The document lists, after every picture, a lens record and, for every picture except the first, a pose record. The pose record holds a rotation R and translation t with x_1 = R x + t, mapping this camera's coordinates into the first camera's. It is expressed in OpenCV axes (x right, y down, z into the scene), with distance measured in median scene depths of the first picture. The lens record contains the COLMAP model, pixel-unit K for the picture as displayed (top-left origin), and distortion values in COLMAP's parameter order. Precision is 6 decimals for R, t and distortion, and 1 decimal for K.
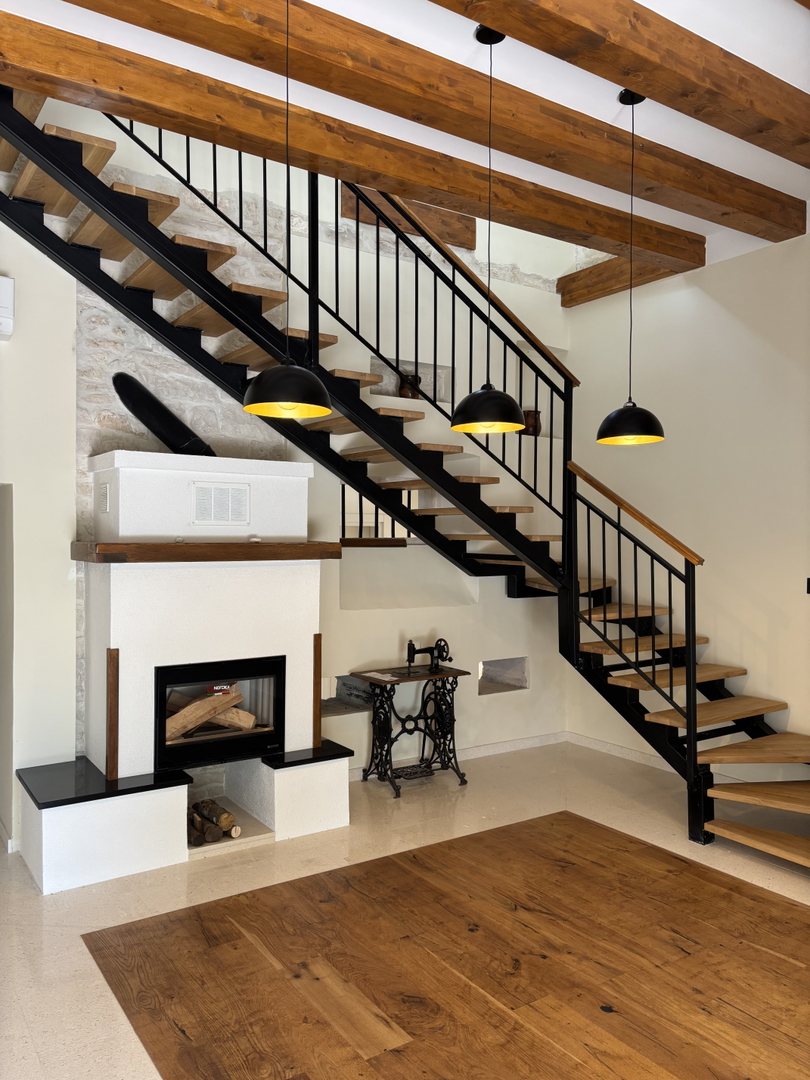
lens RADIAL K [[824.6, 0, 405.0], [0, 824.6, 539.3], [0, 0, 1]] dist [0.000023, 0.001814]
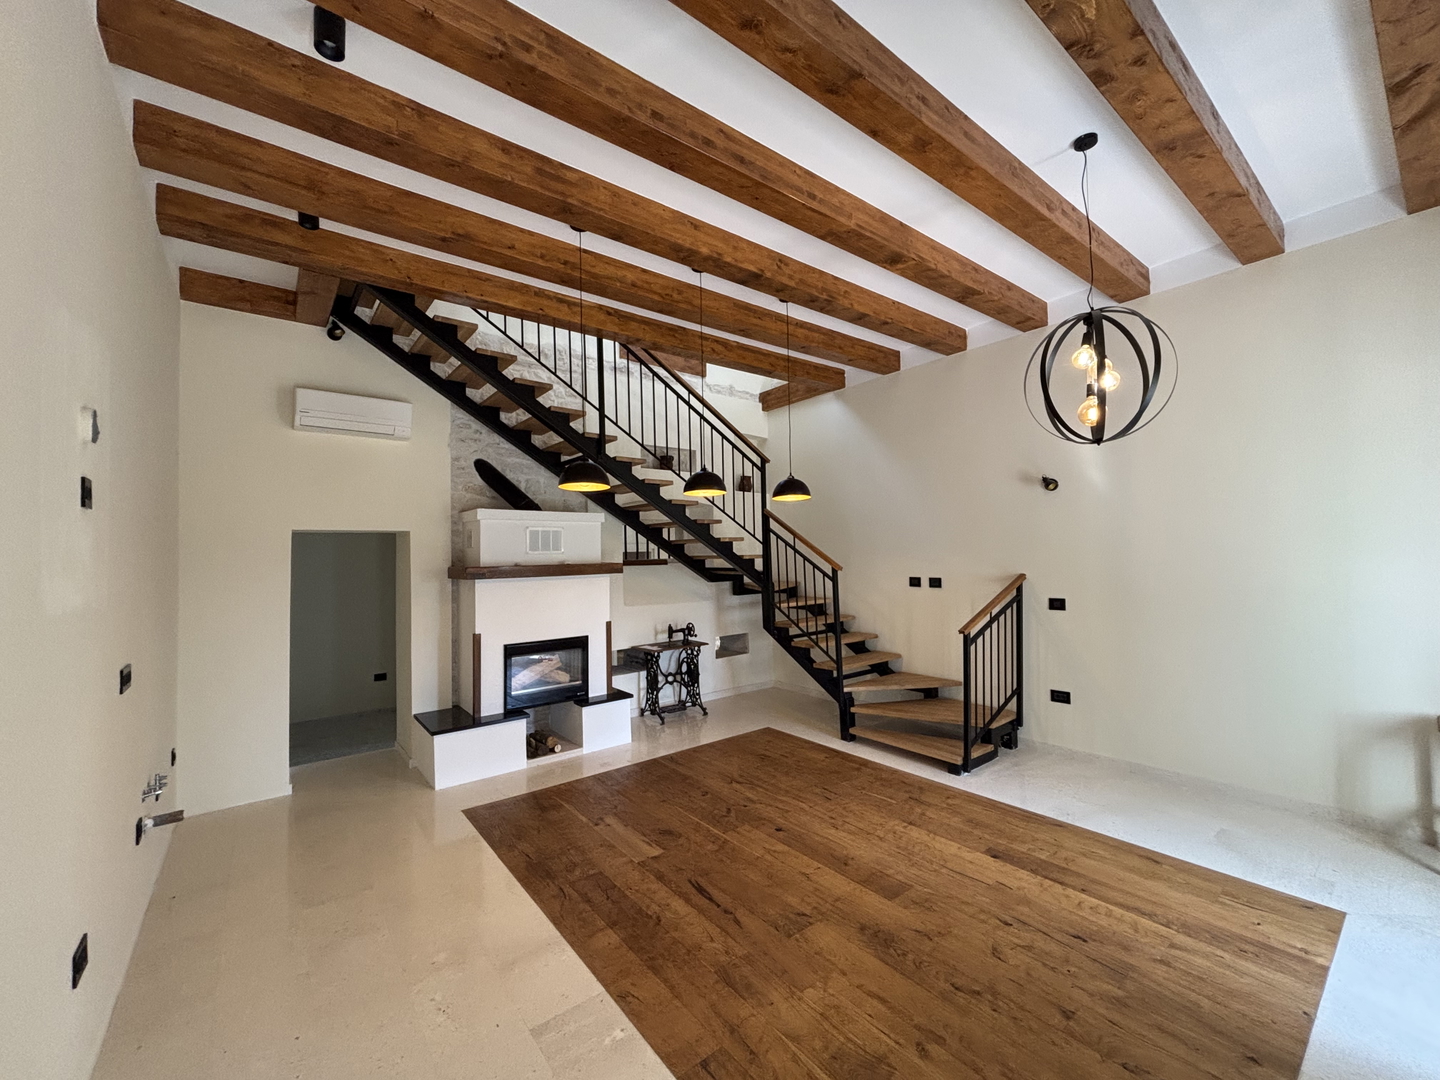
lens RADIAL K [[583.1, 0, 721.4], [0, 583.1, 535.9], [0, 0, 1]] dist [0.002852, -0.000453]
pose [[0.996849, -0.023071, 0.075888, 0.031238], [0.026110, 0.998886, -0.039296, 0.001056], [-0.074897, 0.041154, 0.996342, -0.152735]]
